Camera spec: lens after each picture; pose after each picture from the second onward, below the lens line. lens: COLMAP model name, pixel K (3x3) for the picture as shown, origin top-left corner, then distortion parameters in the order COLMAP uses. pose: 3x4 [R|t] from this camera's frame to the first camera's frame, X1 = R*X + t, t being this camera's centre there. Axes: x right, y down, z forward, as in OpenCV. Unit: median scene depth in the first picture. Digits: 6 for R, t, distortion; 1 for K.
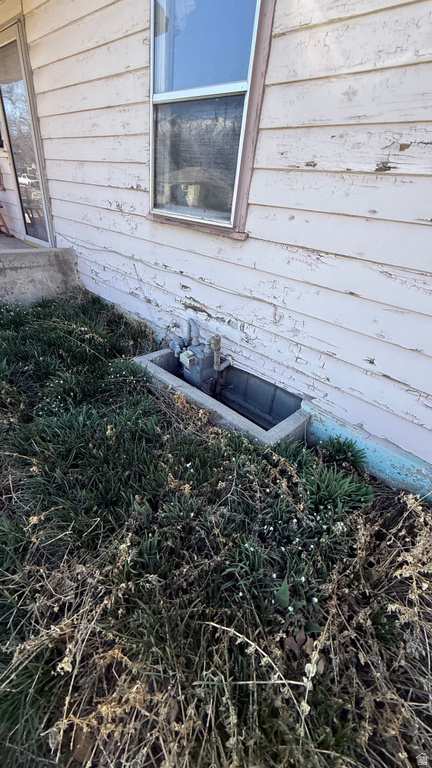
lens RADIAL K [[307.1, 0, 215.2], [0, 307.1, 382.7], [0, 0, 1]] dist [0.002769, -0.000017]
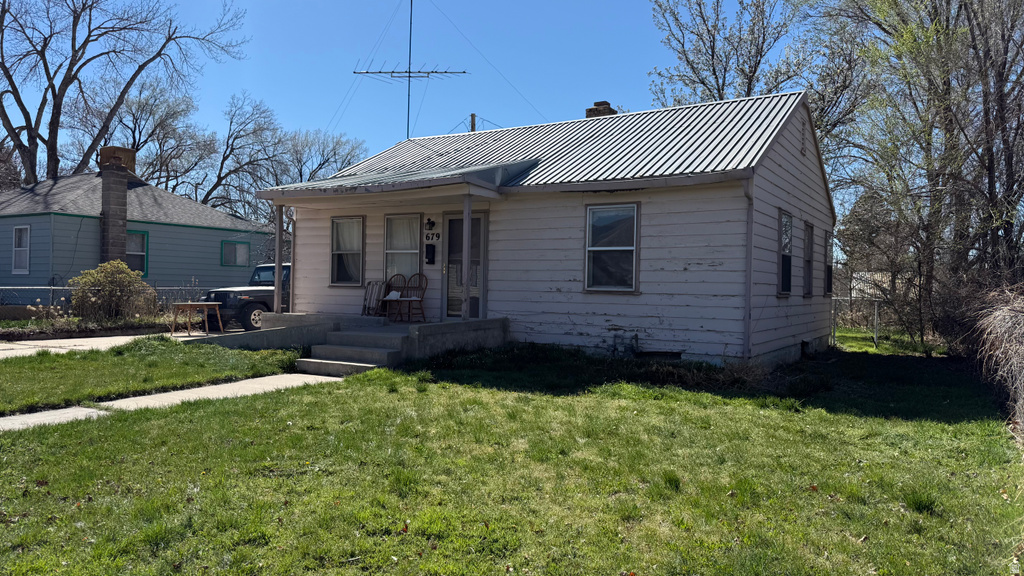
lens RADIAL K [[724.4, 0, 507.9], [0, 724.4, 285.8], [0, 0, 1]] dist [0.062180, -0.011617]
pose [[0.977865, -0.085422, 0.191003, -1.782248], [0.170100, 0.856130, -0.487963, 1.857281], [-0.121841, 0.509651, 0.851710, -3.361467]]
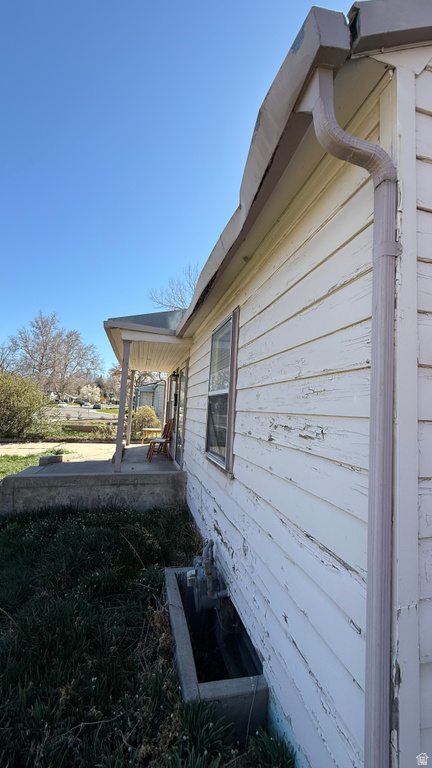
lens RADIAL K [[307.1, 0, 214.8], [0, 307.1, 381.0], [0, 0, 1]] dist [0.002769, -0.000017]
pose [[0.834118, -0.112588, -0.539973, 0.678867], [-0.248883, 0.796804, -0.550600, -0.056802], [0.492244, 0.593655, 0.636608, -0.085939]]
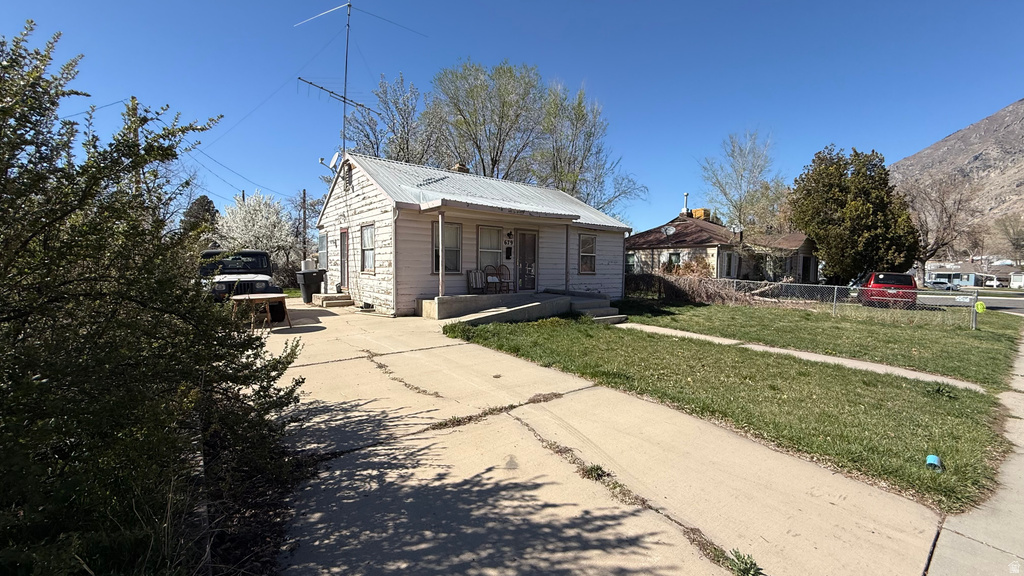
lens RADIAL K [[409.4, 0, 514.1], [0, 409.4, 287.4], [0, 0, 1]] dist [0.002769, -0.000017]
pose [[0.153312, -0.152467, 0.976345, -6.798161], [0.509296, 0.858886, 0.054152, -1.283476], [-0.846825, 0.488946, 0.209328, 0.706565]]
